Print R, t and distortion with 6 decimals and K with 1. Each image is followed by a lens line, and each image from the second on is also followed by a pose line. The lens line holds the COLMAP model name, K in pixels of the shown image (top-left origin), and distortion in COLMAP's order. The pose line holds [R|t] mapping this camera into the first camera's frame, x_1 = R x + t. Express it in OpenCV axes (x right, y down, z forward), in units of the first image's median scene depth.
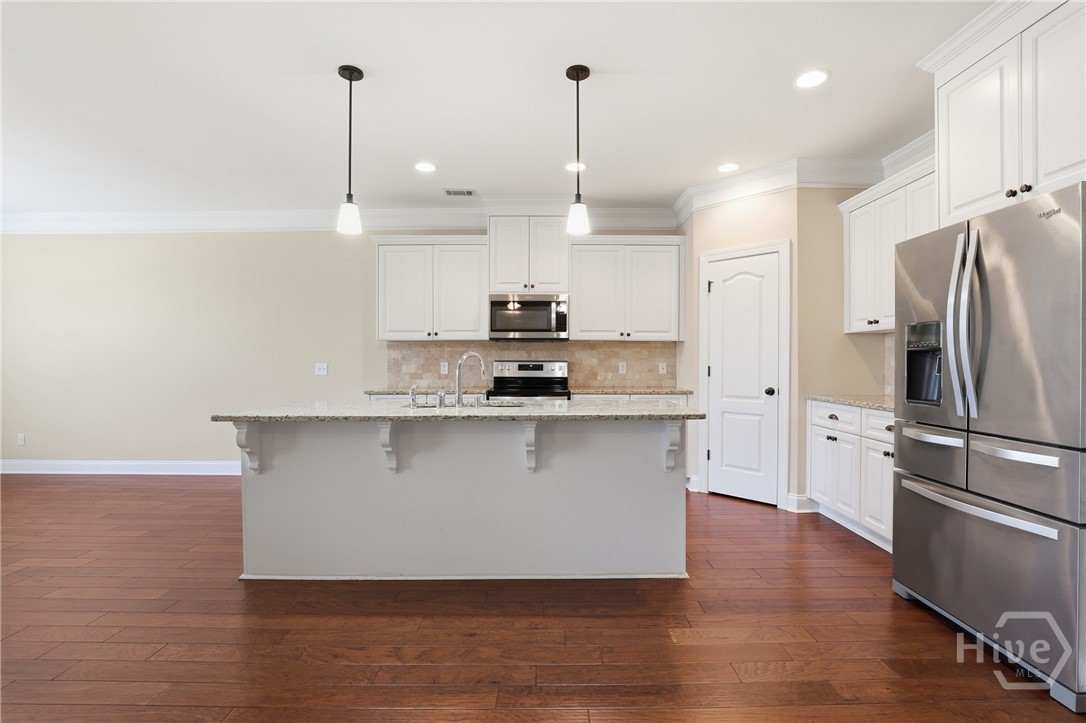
lens RADIAL K [[499.6, 0, 547.0], [0, 499.6, 364.1], [0, 0, 1]] dist [-0.025951, 0.001416]
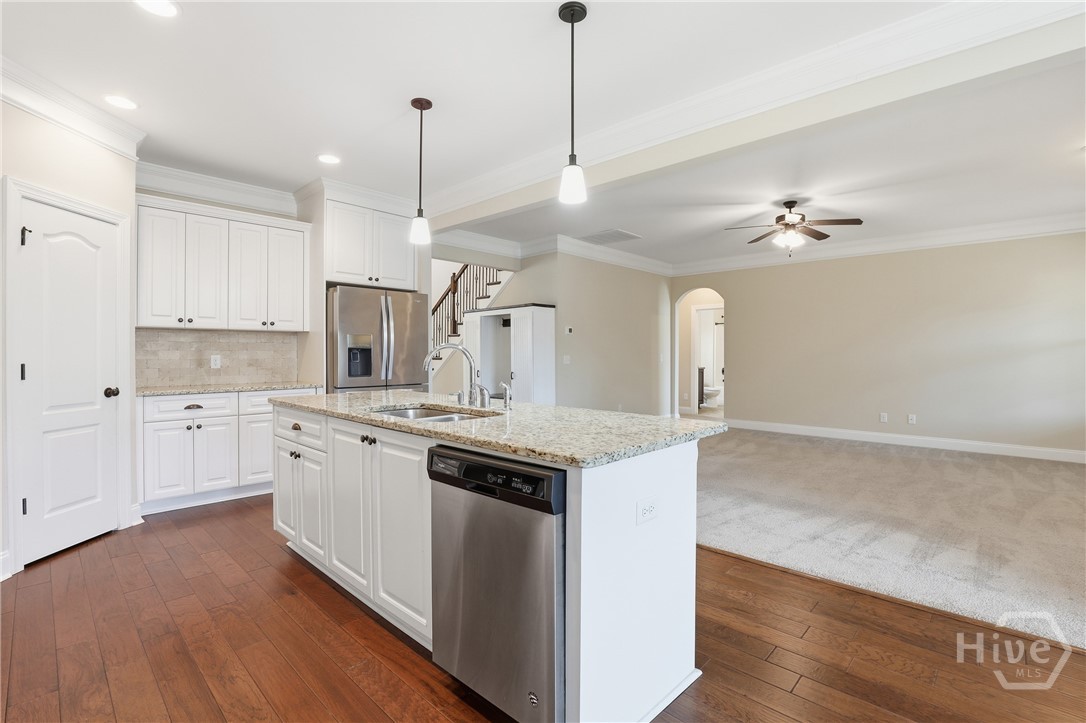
lens RADIAL K [[499.6, 0, 534.1], [0, 499.6, 359.9], [0, 0, 1]] dist [-0.025951, 0.001416]
pose [[-0.712950, -0.012028, 0.701111, -0.504626], [0.004060, 0.999765, 0.021280, -0.011071], [-0.701203, 0.018018, -0.712734, 0.895546]]
